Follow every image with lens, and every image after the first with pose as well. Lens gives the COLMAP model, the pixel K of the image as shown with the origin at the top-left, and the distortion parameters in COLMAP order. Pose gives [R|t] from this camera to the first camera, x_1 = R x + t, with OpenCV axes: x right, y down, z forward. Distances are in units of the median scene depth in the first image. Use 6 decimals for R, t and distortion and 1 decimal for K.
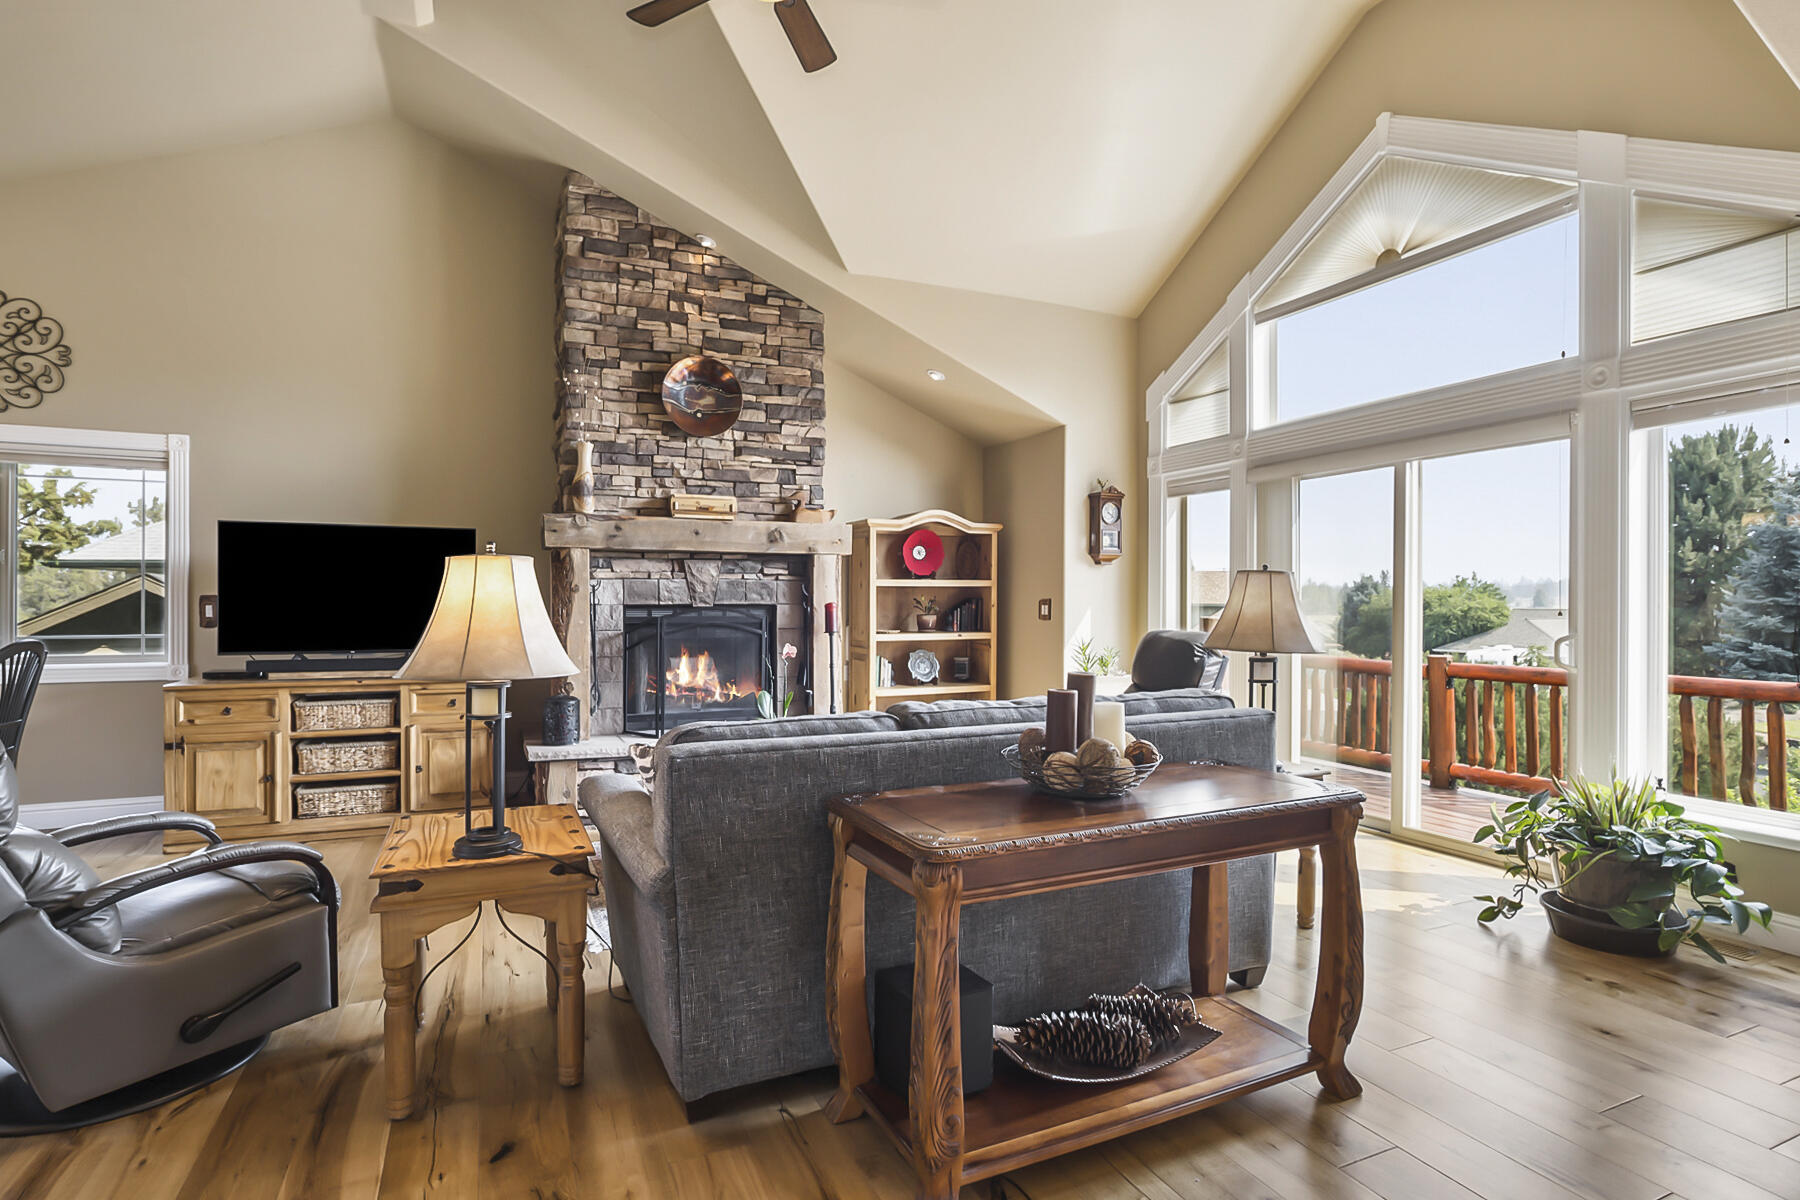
lens RADIAL K [[910.5, 0, 895.9], [0, 910.5, 600.7], [0, 0, 1]] dist [-0.021809, 0.012625]
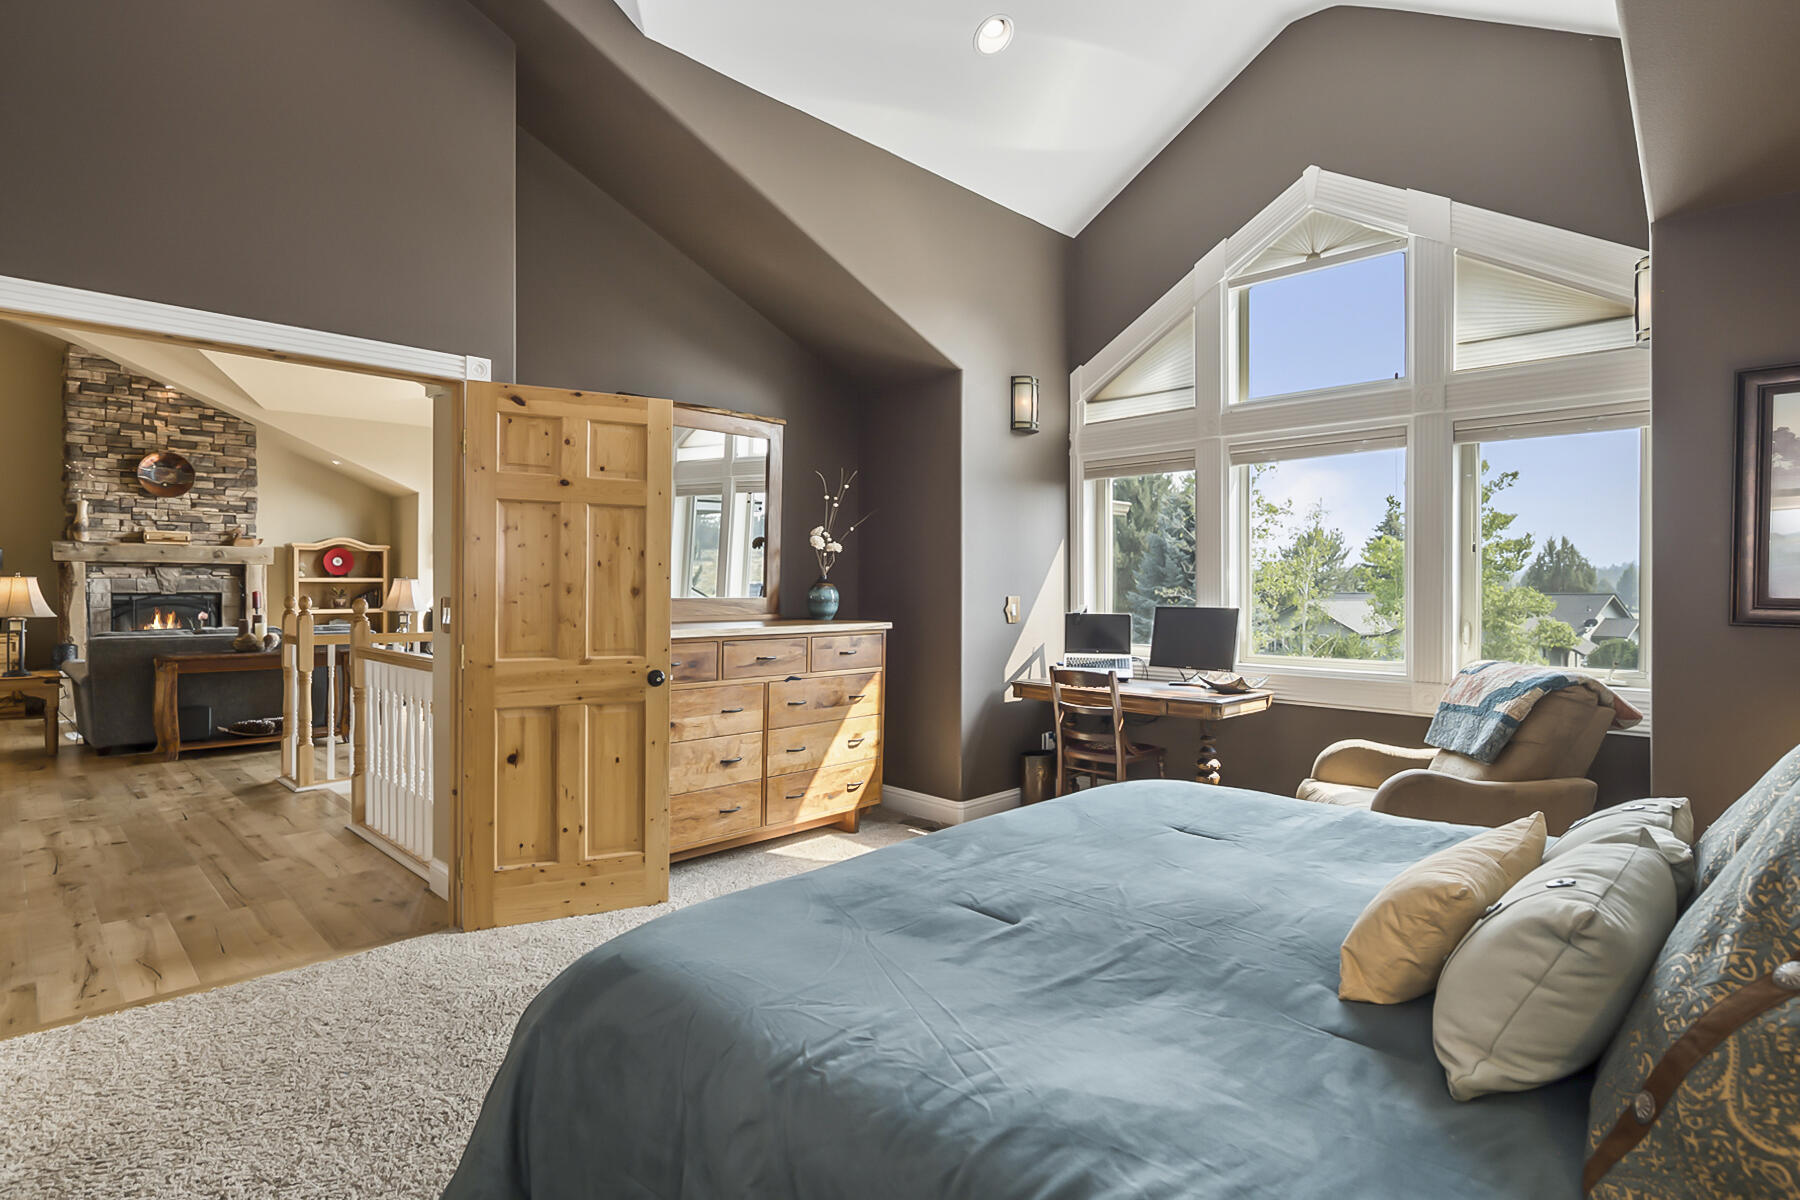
lens RADIAL K [[914.5, 0, 896.3], [0, 914.5, 592.6], [0, 0, 1]] dist [-0.022161, 0.012566]
pose [[0.936026, -0.000669, 0.351931, 0.488716], [-0.001523, 0.999981, 0.005953, -0.008594], [-0.351928, -0.006108, 0.936007, -1.134241]]
